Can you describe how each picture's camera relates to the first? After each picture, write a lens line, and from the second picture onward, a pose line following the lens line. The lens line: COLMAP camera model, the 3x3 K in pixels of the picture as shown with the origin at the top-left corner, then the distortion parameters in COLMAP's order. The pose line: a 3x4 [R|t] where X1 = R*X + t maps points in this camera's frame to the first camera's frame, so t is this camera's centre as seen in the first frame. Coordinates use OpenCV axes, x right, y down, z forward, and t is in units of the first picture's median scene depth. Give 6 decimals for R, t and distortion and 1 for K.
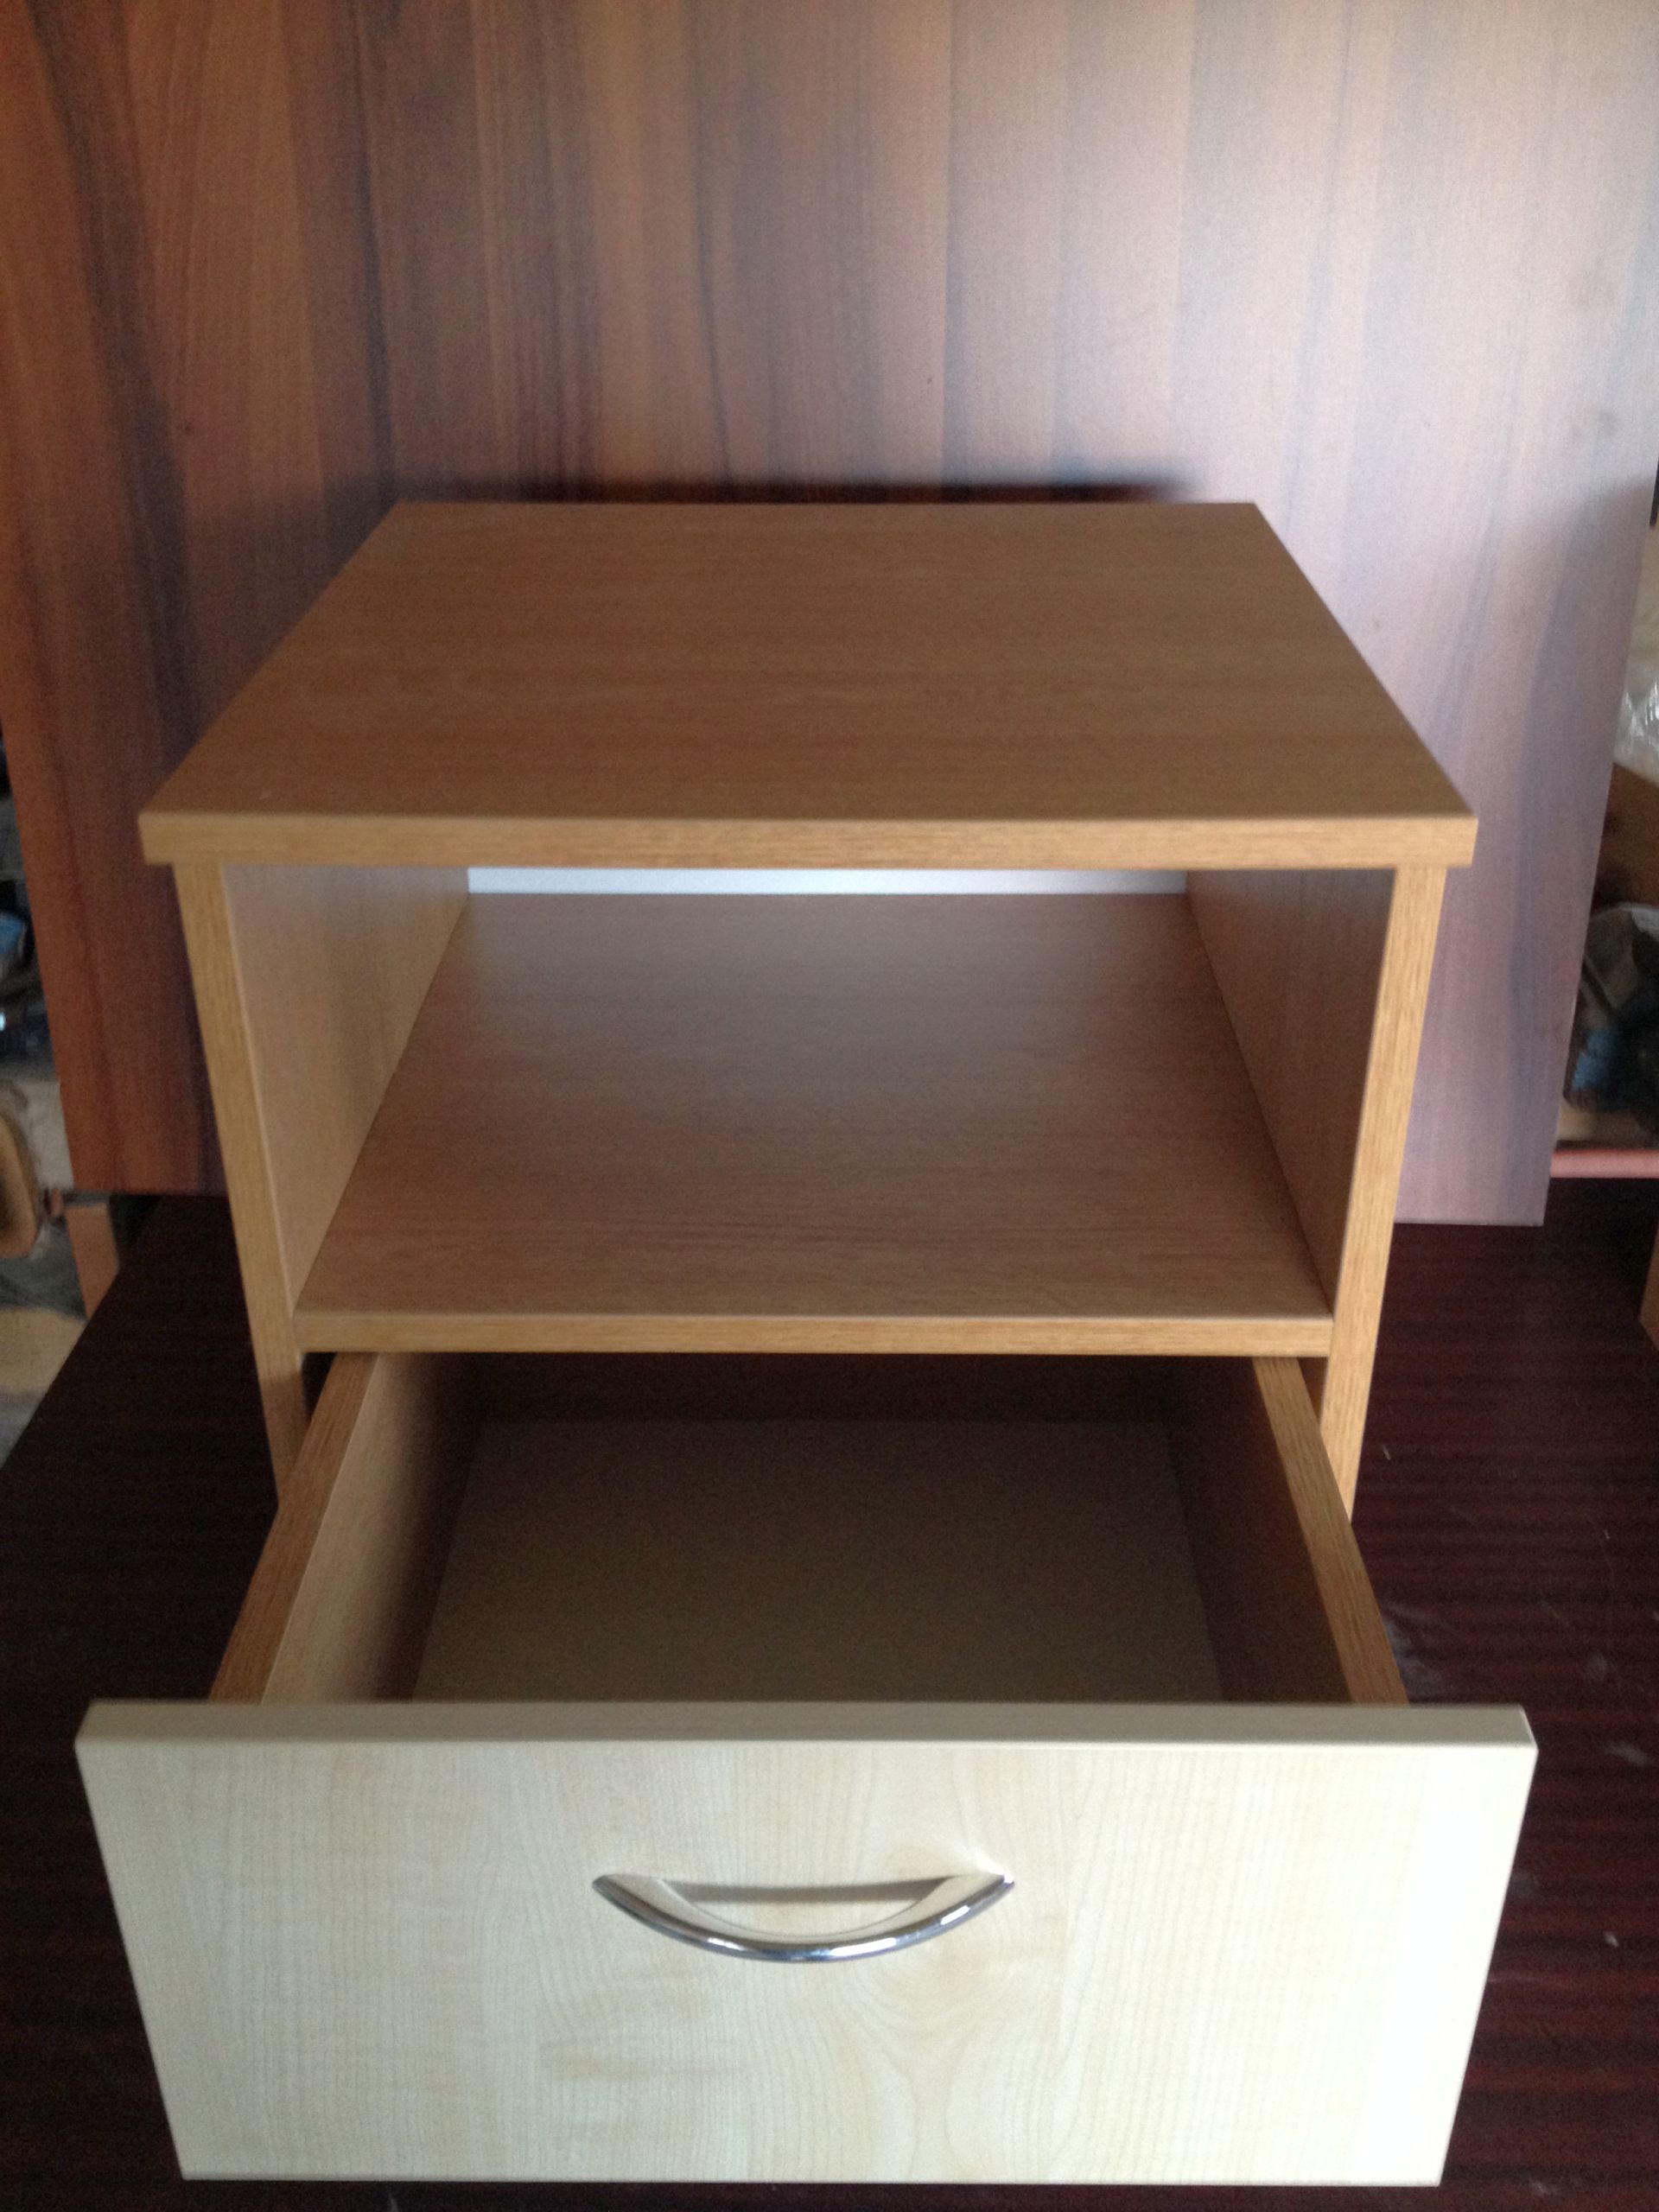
lens RADIAL K [[2216.1, 0, 841.9], [0, 2216.1, 1094.1], [0, 0, 1]] dist [-0.054712, 0.000000]
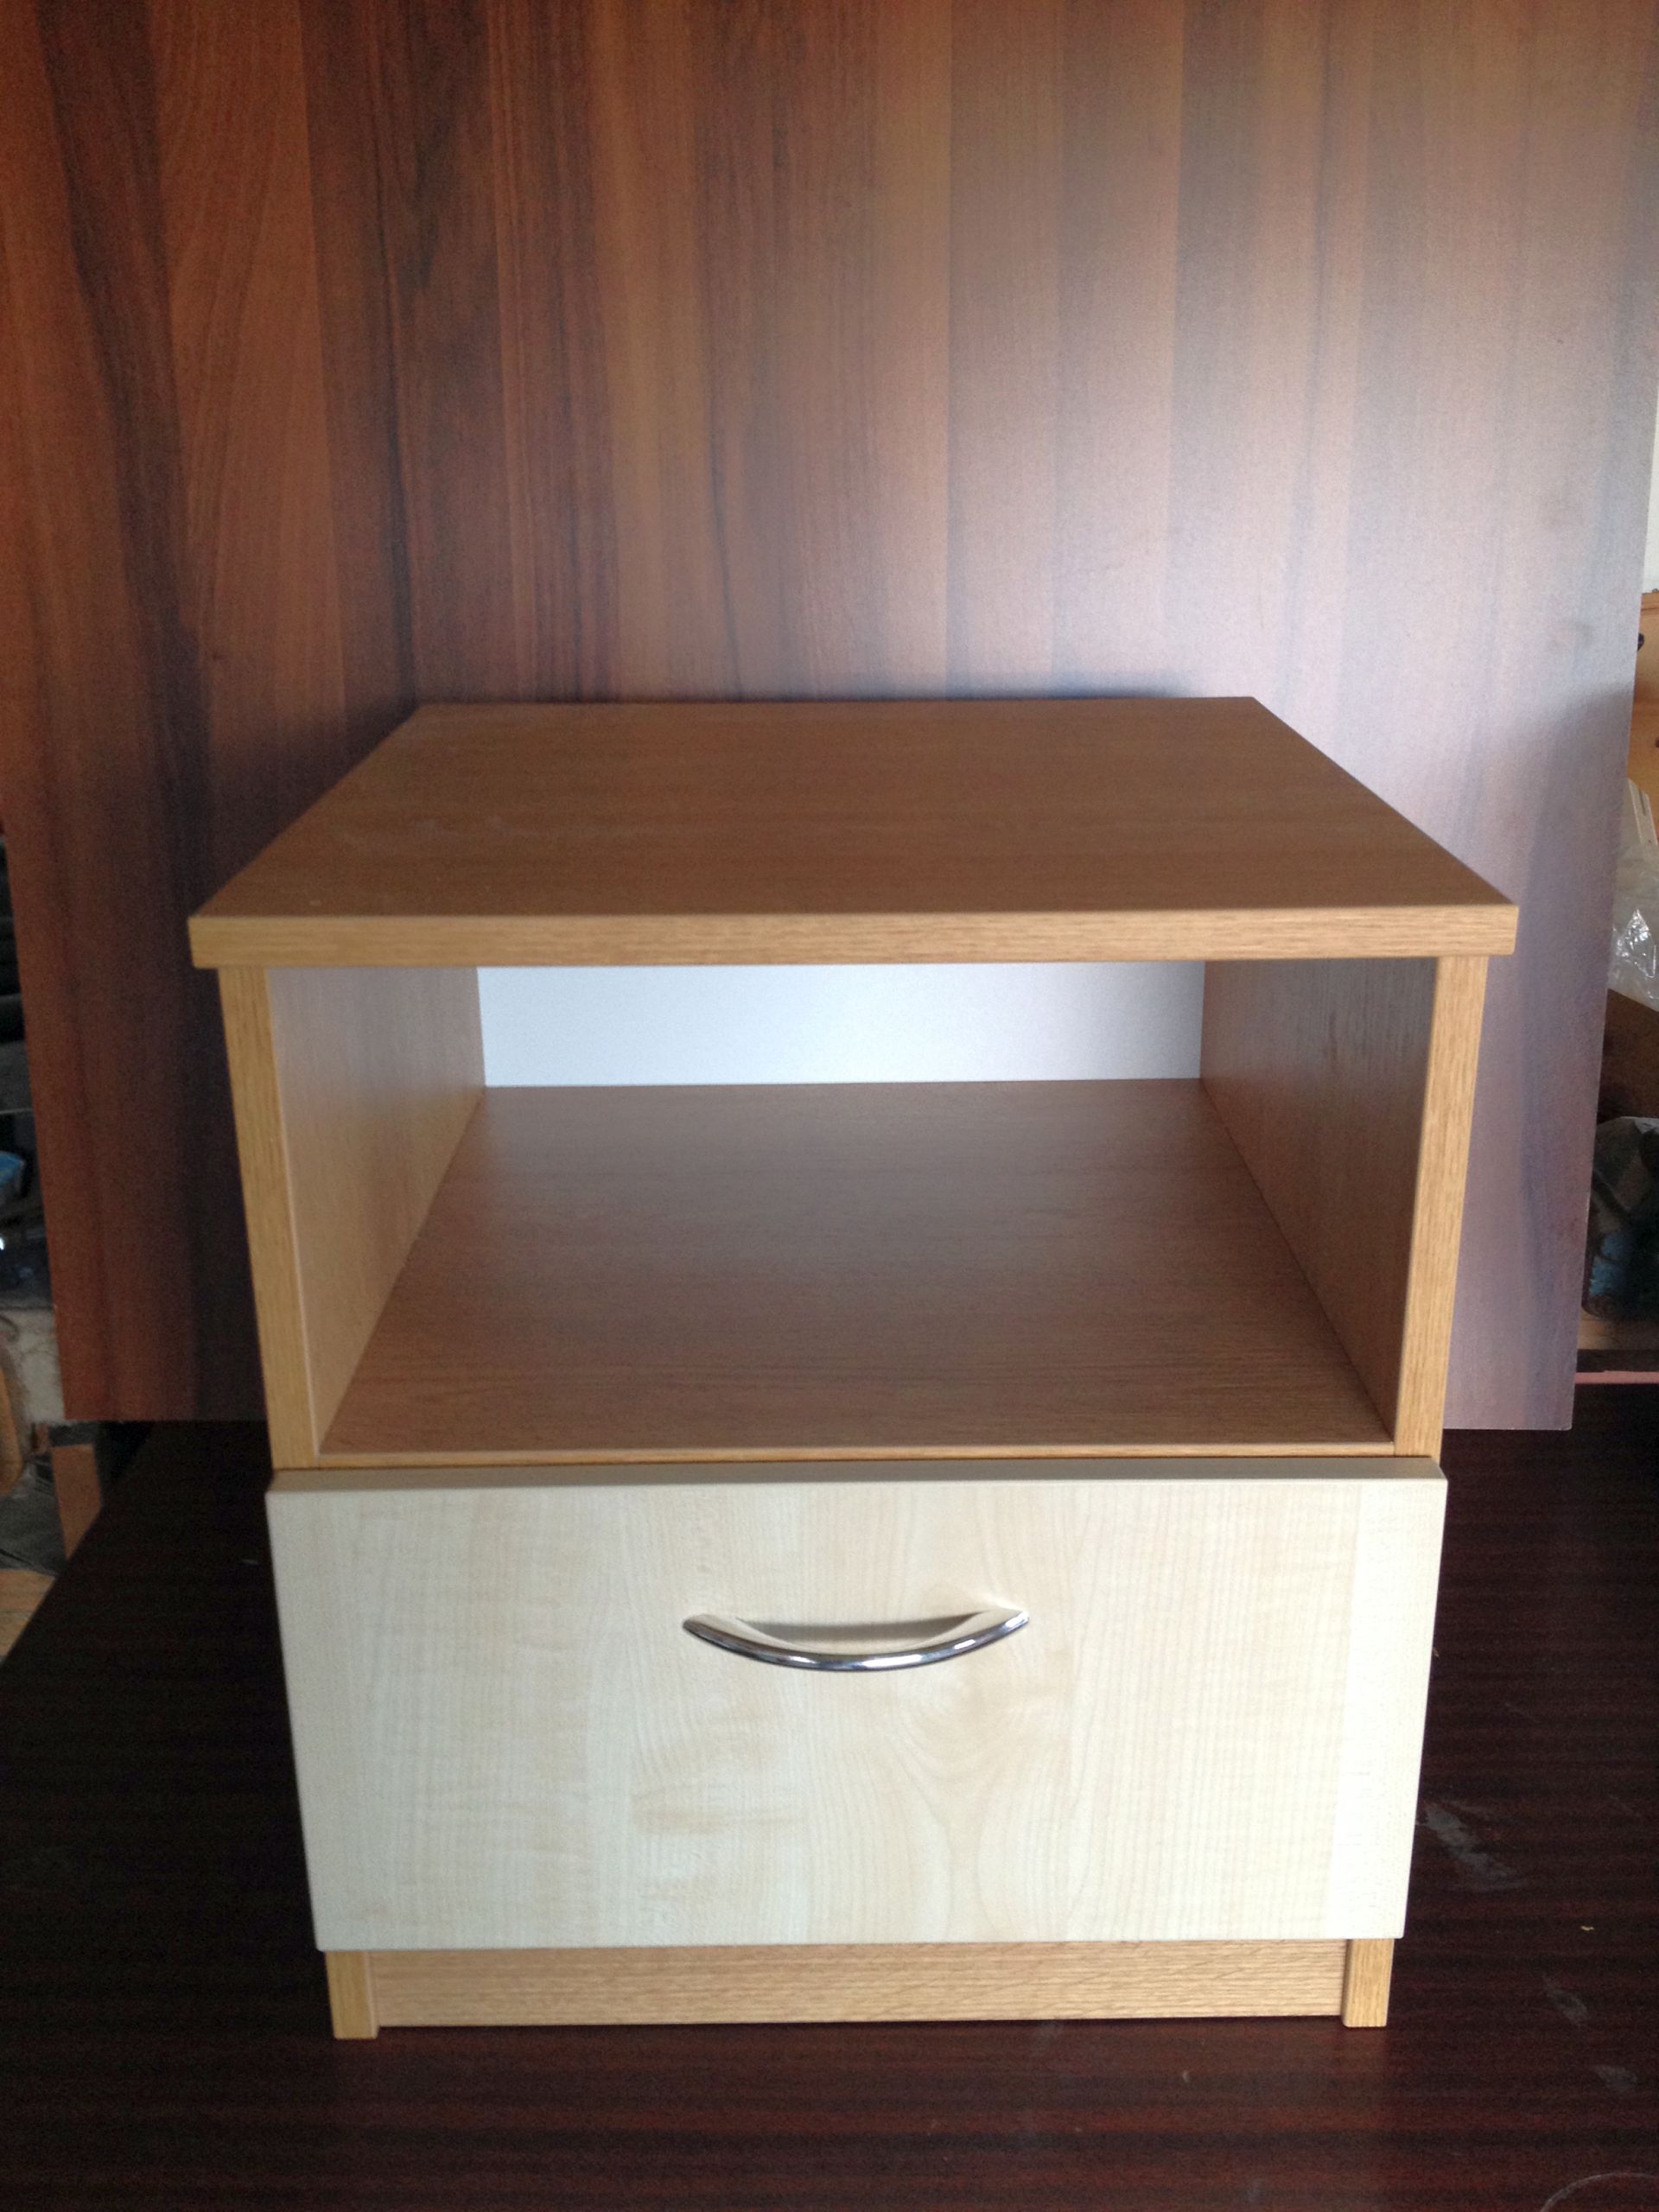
lens RADIAL K [[2216.1, 0, 812.6], [0, 2216.1, 1097.5], [0, 0, 1]] dist [-0.054712, 0.000000]
pose [[0.999856, -0.011018, 0.012943, -0.035552], [0.013180, 0.983381, -0.181075, 0.101163], [-0.010733, 0.181219, 0.983384, 0.017598]]
